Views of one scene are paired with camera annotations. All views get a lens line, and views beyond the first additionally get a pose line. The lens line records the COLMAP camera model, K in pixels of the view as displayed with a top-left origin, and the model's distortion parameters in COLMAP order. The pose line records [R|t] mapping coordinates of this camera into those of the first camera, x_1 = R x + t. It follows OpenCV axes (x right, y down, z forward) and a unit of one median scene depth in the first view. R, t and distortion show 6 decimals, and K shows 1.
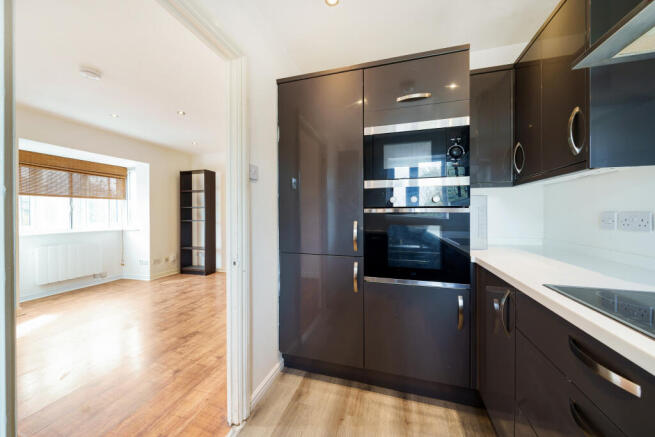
lens RADIAL K [[231.8, 0, 323.5], [0, 231.8, 214.1], [0, 0, 1]] dist [0.001653, -0.000429]
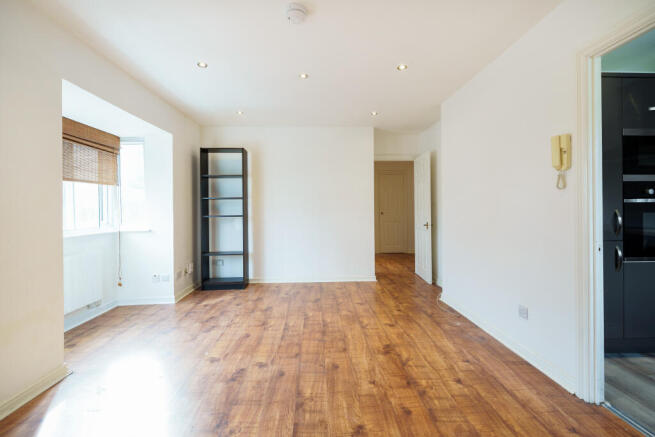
lens RADIAL K [[276.9, 0, 326.5], [0, 276.9, 208.3], [0, 0, 1]] dist [0.003056, 0.000018]
pose [[0.942176, -0.003568, 0.335100, -0.588227], [0.004673, 0.999986, -0.002490, 0.007214], [-0.335086, 0.003912, 0.942179, 0.067595]]
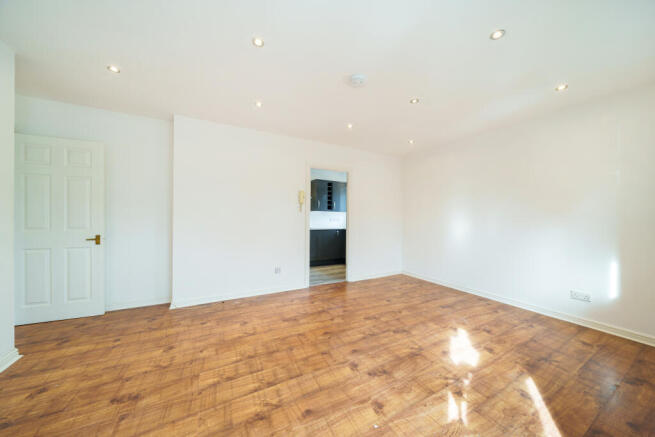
lens RADIAL K [[225.0, 0, 322.9], [0, 225.0, 218.5], [0, 0, 1]] dist [0.000134, 0.000030]
pose [[-0.707554, -0.002390, 0.706656, -0.783886], [-0.009083, 0.999942, -0.005713, 0.009003], [-0.706601, -0.010461, -0.707535, 0.888766]]
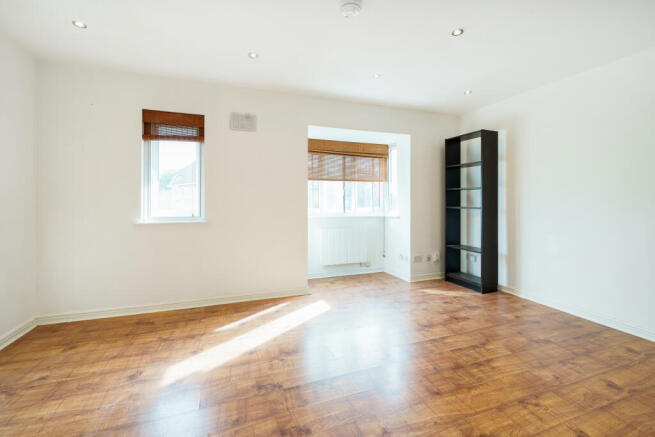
lens RADIAL K [[279.7, 0, 329.6], [0, 279.7, 199.4], [0, 0, 1]] dist [-0.000587, -0.000085]
pose [[0.613552, 0.004144, -0.789643, -0.163295], [-0.003477, 0.999991, 0.002546, 0.002555], [0.789647, 0.001183, 0.613561, 0.194428]]
